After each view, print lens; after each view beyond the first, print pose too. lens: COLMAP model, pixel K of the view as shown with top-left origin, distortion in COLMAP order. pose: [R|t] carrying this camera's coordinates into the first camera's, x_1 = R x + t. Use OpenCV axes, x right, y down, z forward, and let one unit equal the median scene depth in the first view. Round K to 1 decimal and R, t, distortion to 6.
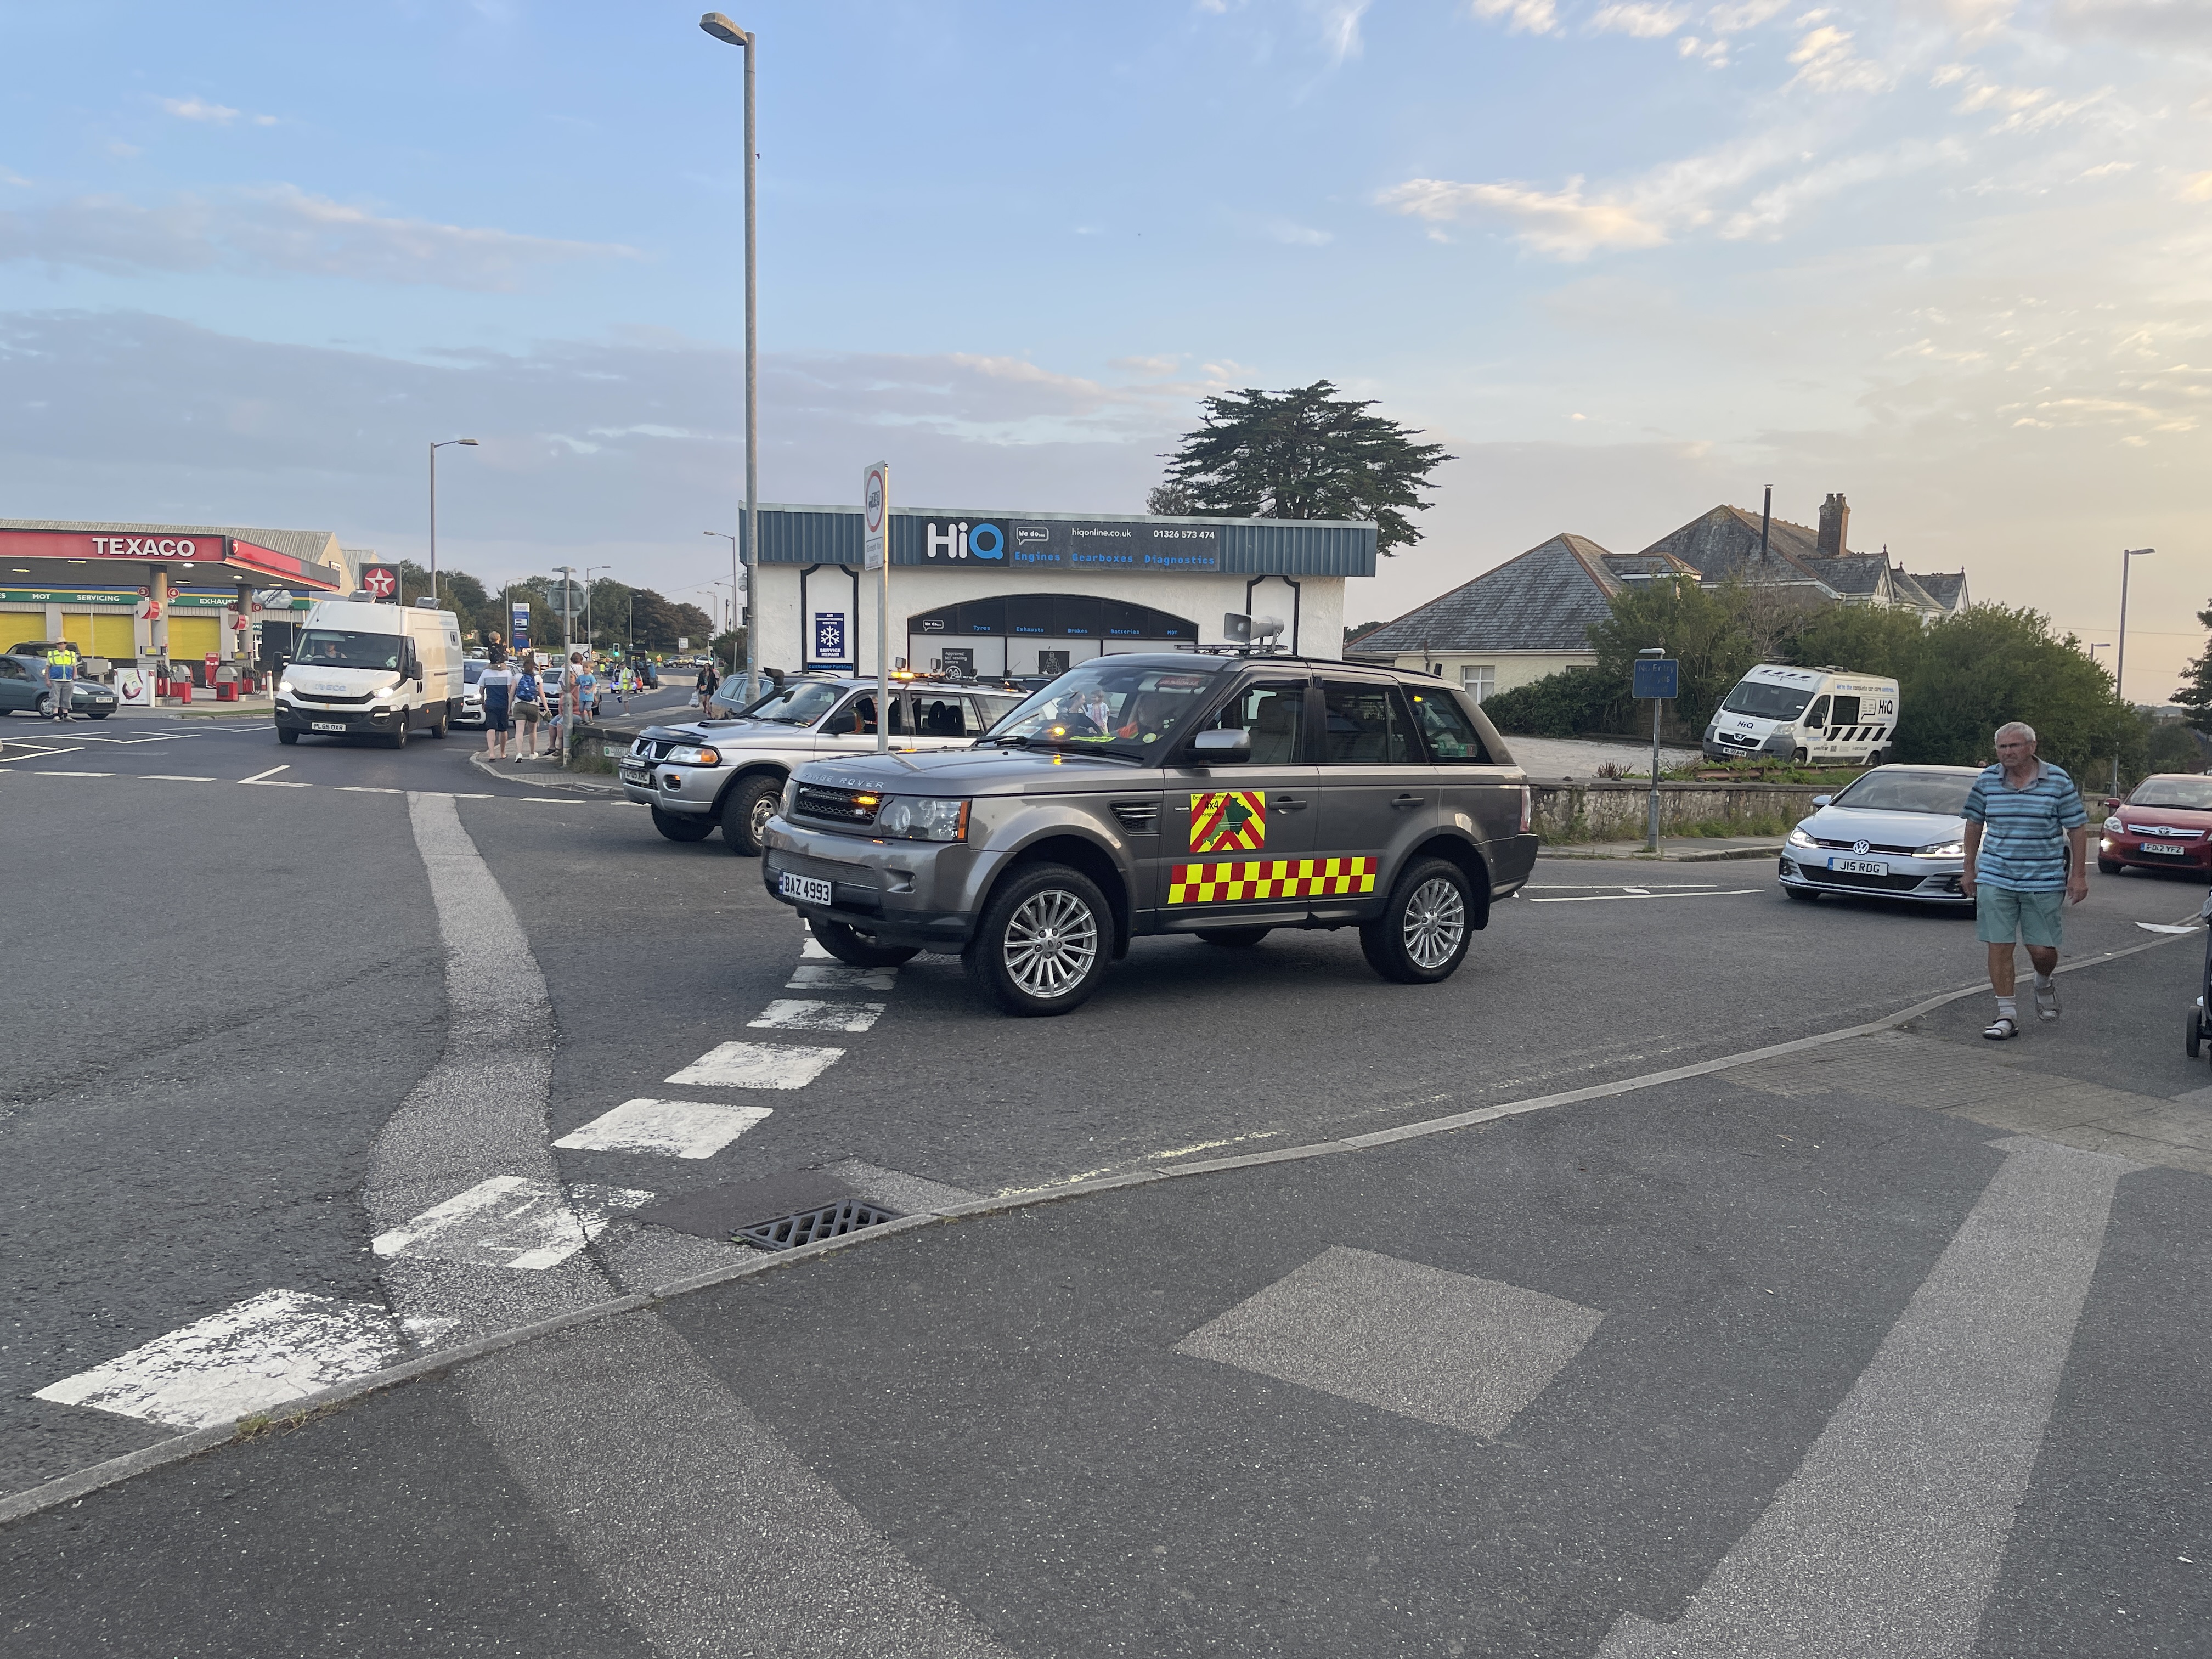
lens RADIAL K [[1655.8, 0, 1094.8], [0, 1655.8, 822.6], [0, 0, 1]] dist [0.054235, -0.056388]
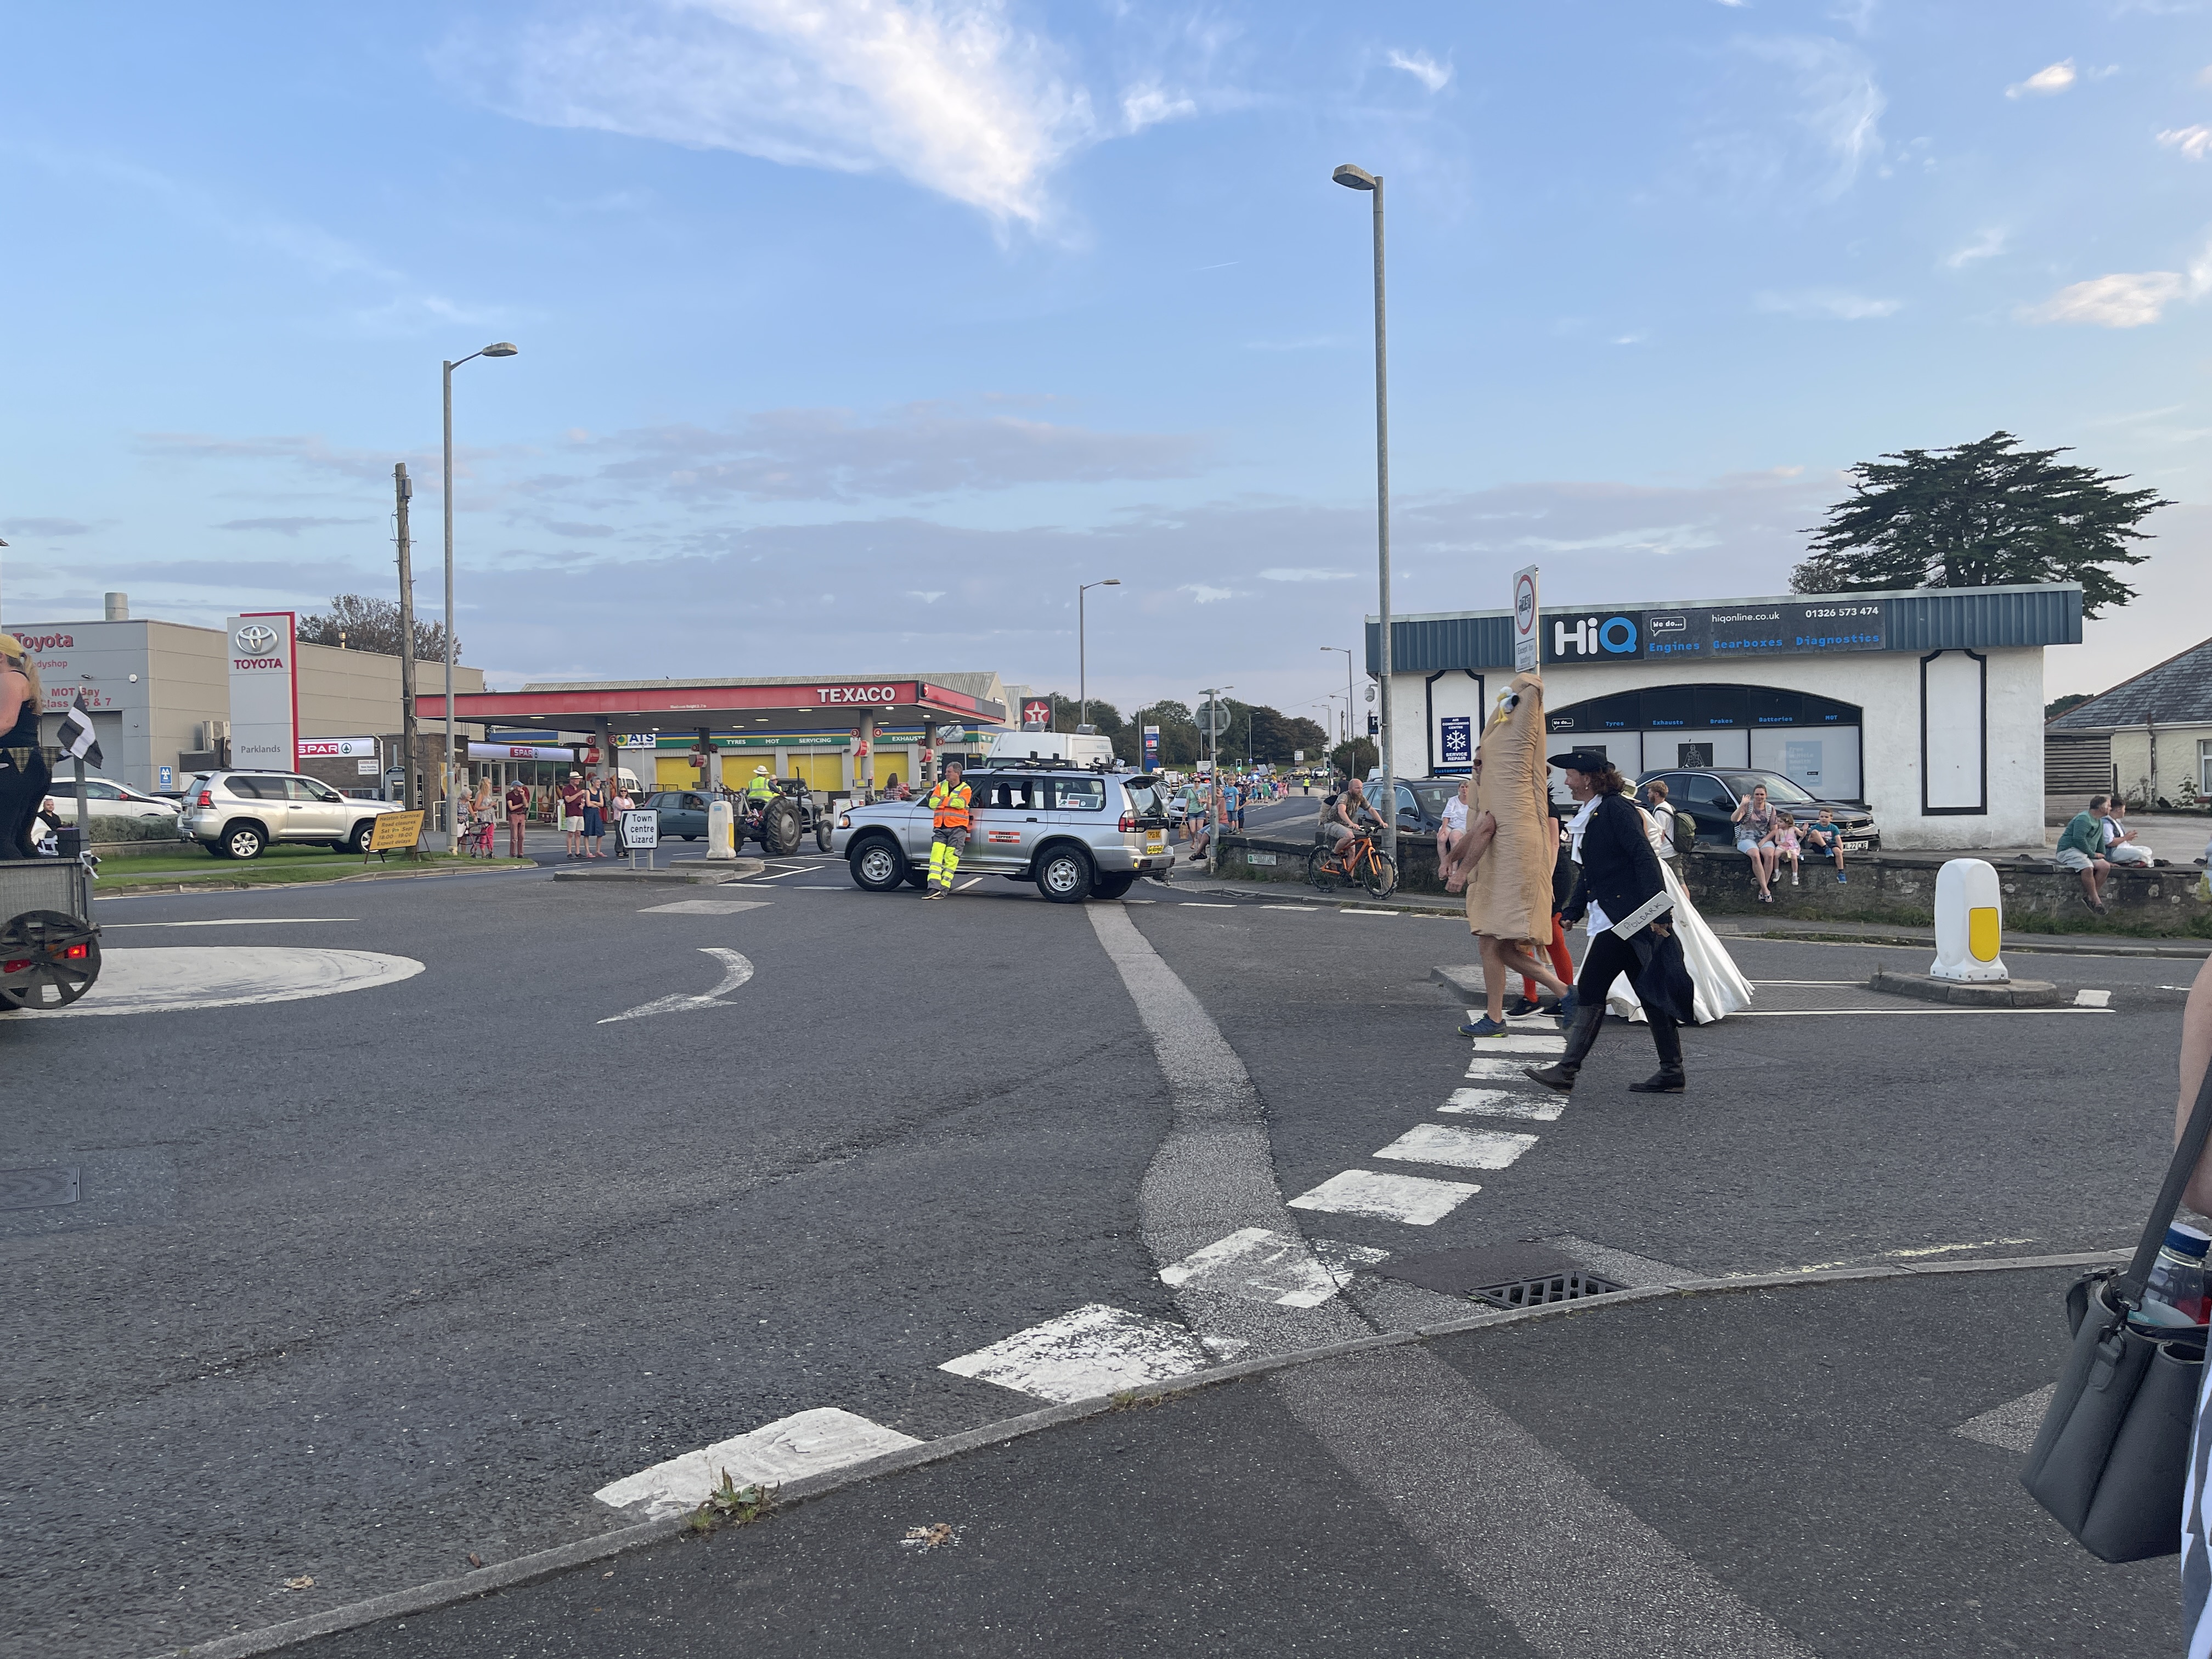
lens RADIAL K [[1662.0, 0, 1099.4], [0, 1662.0, 812.5], [0, 0, 1]] dist [0.057590, -0.068051]
pose [[0.935077, -0.032646, -0.352939, -0.033282], [0.007667, 0.997379, -0.071943, 0.009736], [0.354362, 0.064566, 0.932877, -0.070939]]
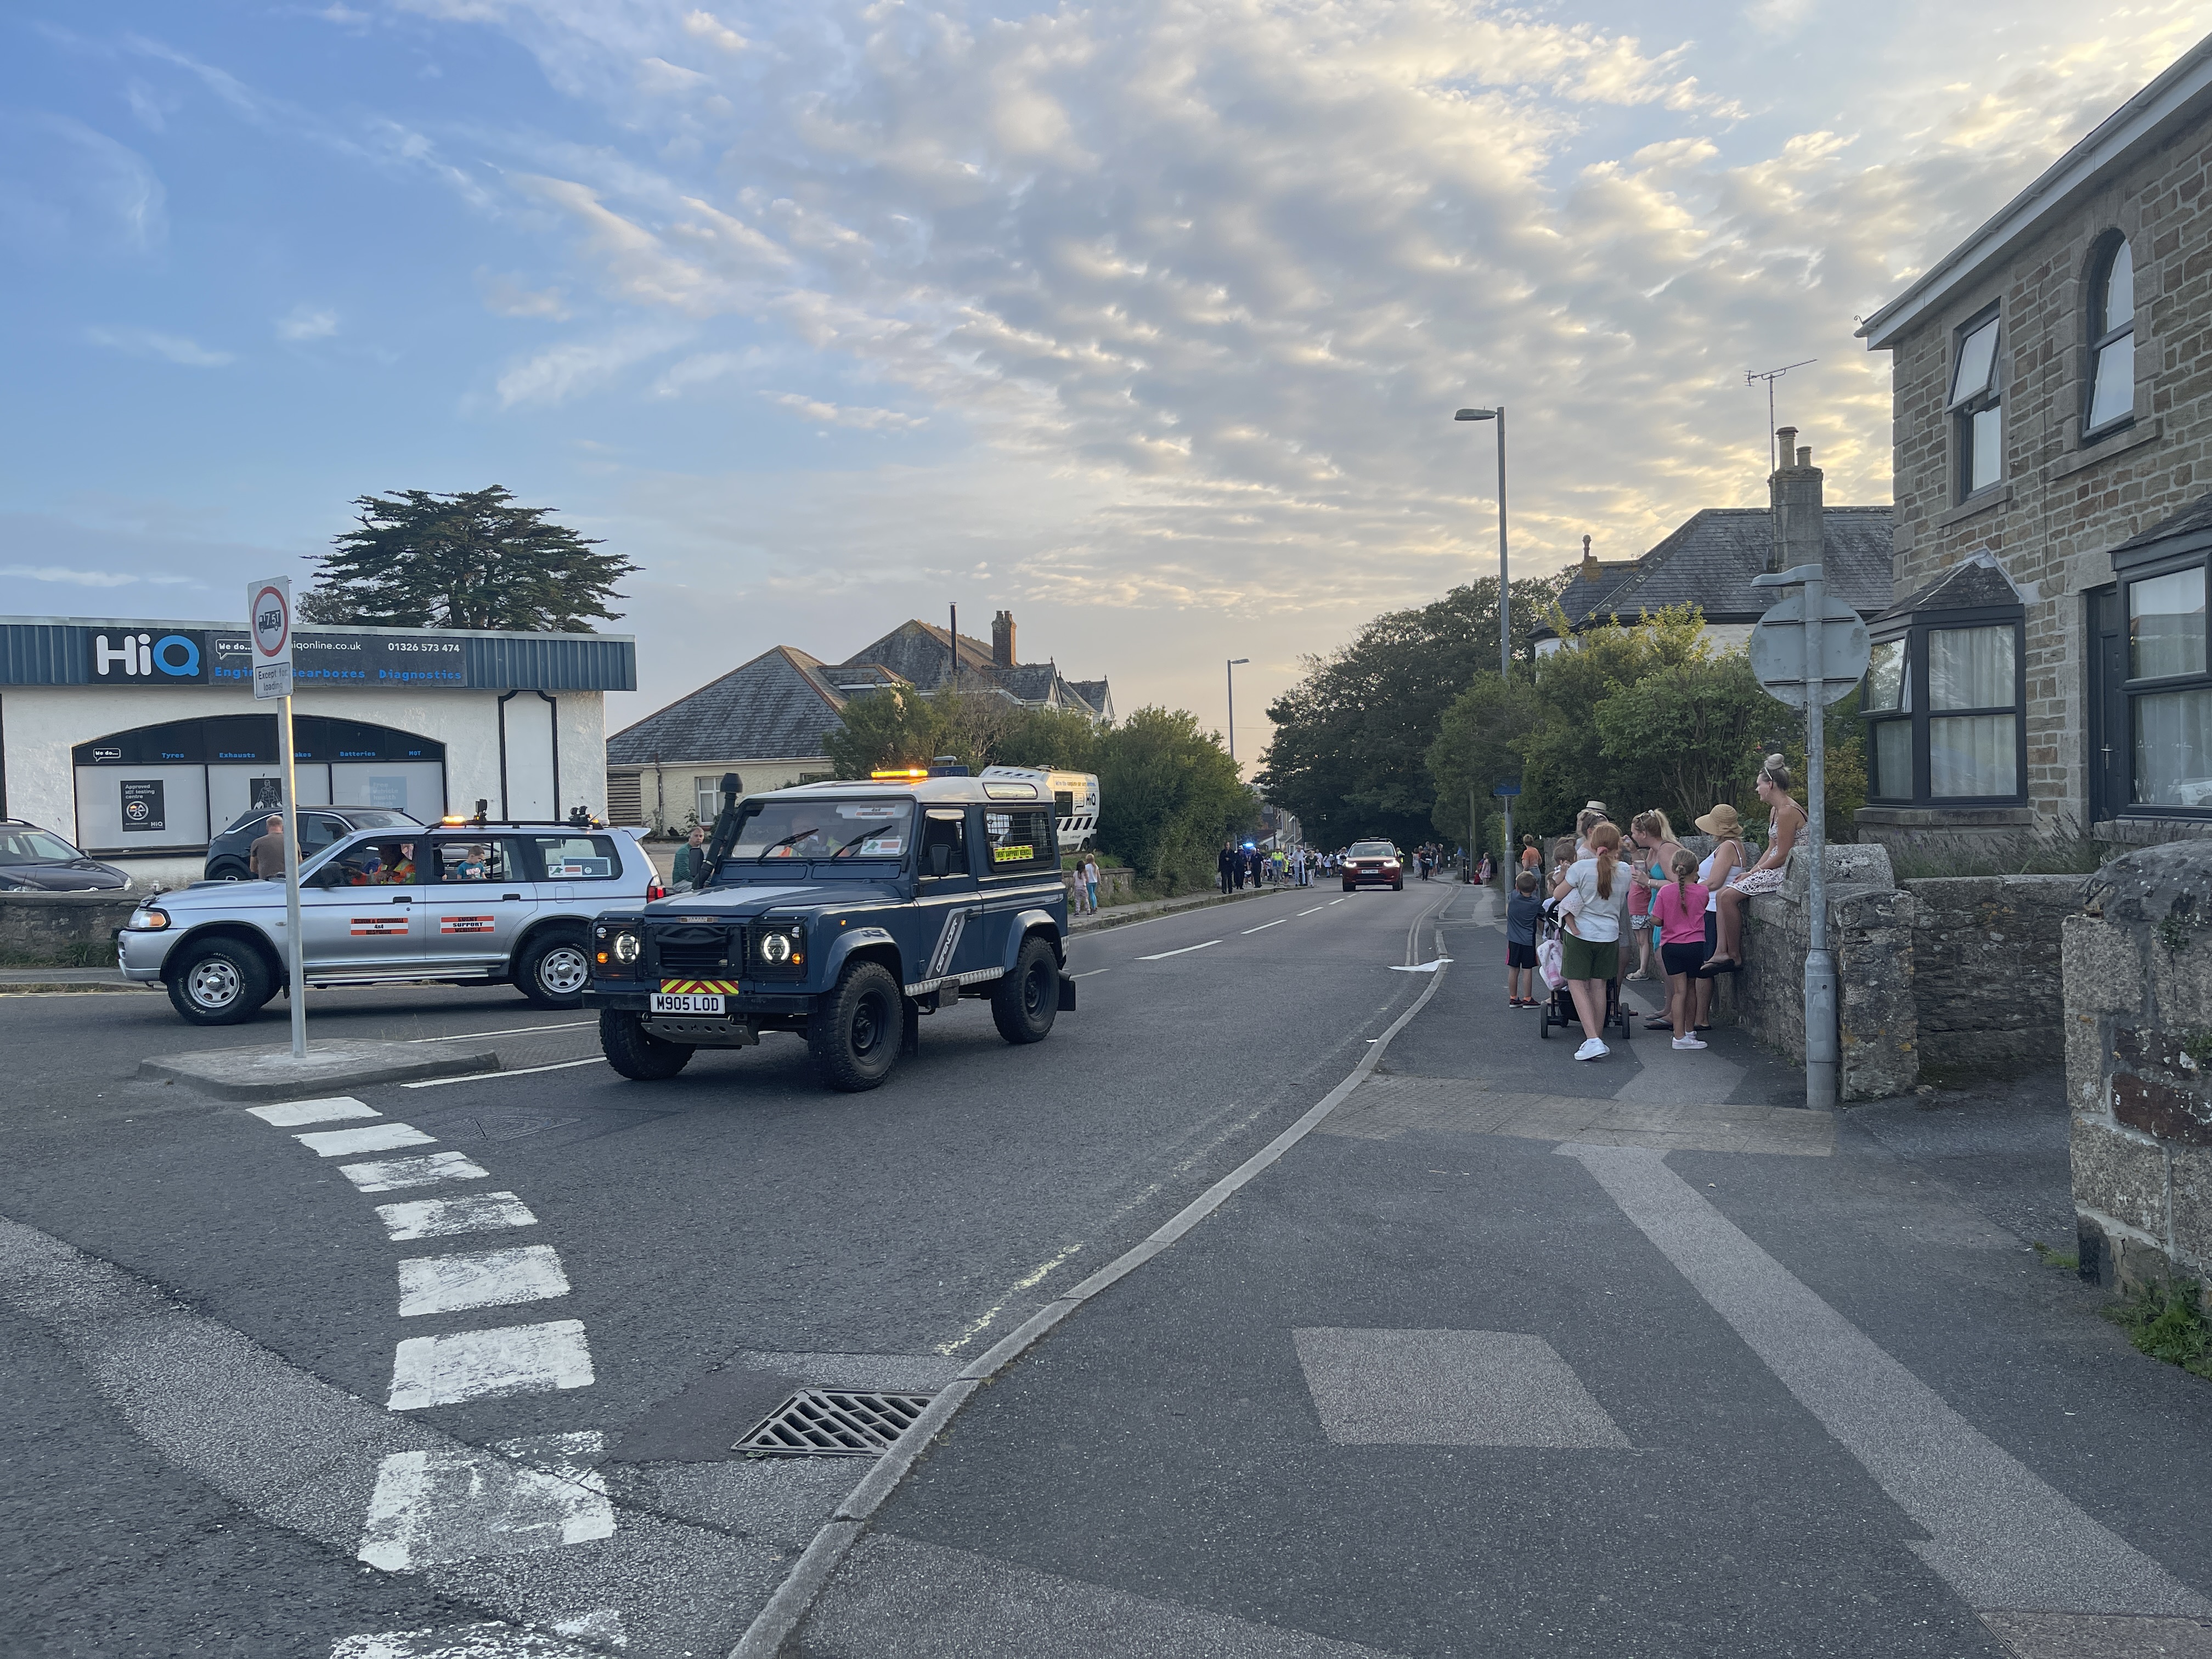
lens RADIAL K [[1658.1, 0, 1111.8], [0, 1658.1, 823.9], [0, 0, 1]] dist [0.055559, -0.051665]
pose [[0.874022, -0.054472, 0.482824, -0.307208], [0.084886, 0.995532, -0.041348, -0.025444], [-0.478415, 0.077124, 0.874741, 0.053319]]
